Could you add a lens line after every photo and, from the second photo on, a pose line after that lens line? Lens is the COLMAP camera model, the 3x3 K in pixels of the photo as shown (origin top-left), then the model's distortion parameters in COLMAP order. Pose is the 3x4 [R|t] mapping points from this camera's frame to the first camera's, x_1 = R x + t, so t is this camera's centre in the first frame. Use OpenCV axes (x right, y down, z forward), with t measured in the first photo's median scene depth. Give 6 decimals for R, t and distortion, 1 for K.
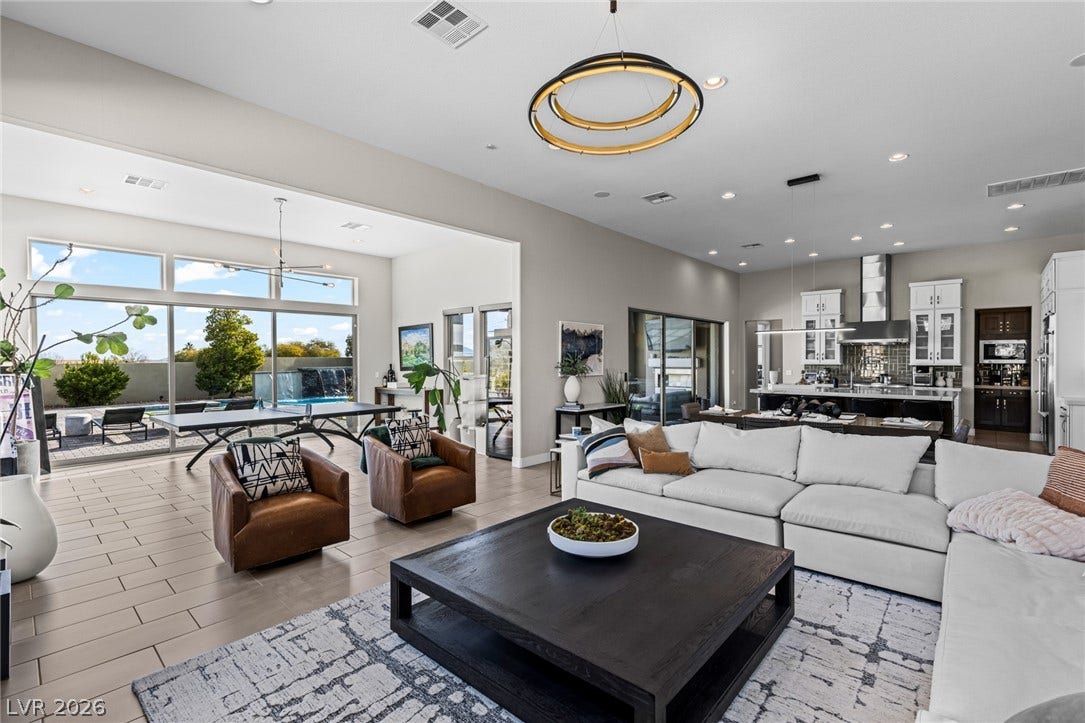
lens RADIAL K [[490.7, 0, 541.4], [0, 490.7, 360.9], [0, 0, 1]] dist [0.000029, -0.000129]
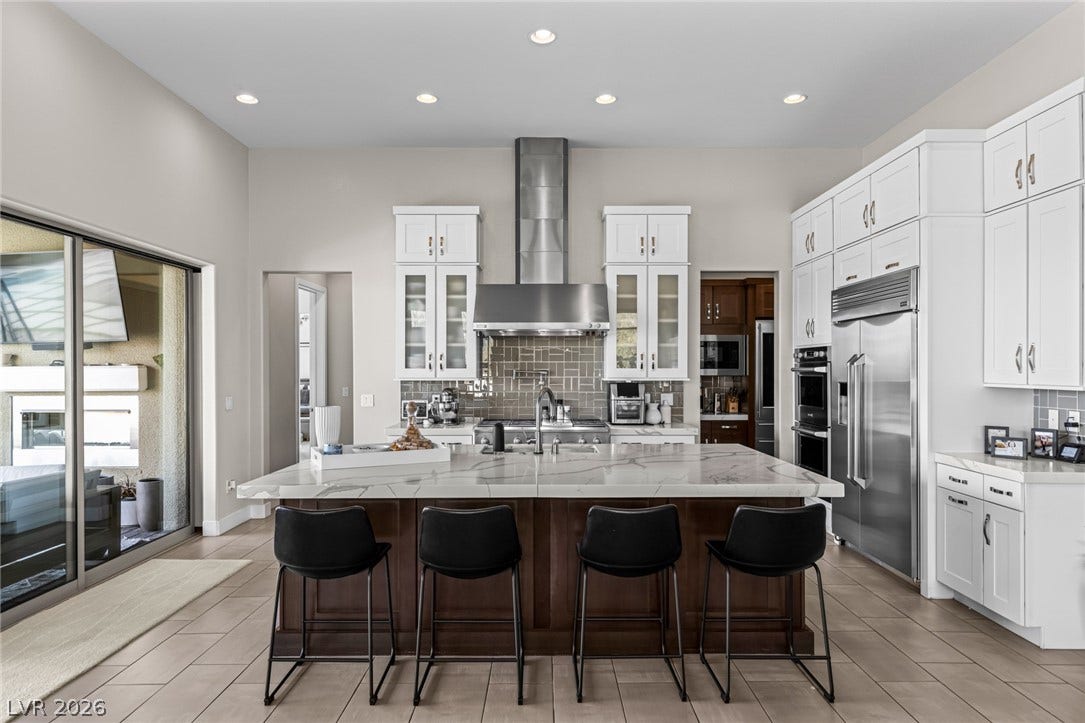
lens RADIAL K [[651.4, 0, 541.8], [0, 651.4, 366.1], [0, 0, 1]] dist [-0.006497, -0.000877]
pose [[0.739577, 0.004747, 0.673055, 0.265472], [0.003989, 0.999927, -0.011436, 0.001219], [-0.673060, 0.011142, 0.739504, 0.538376]]
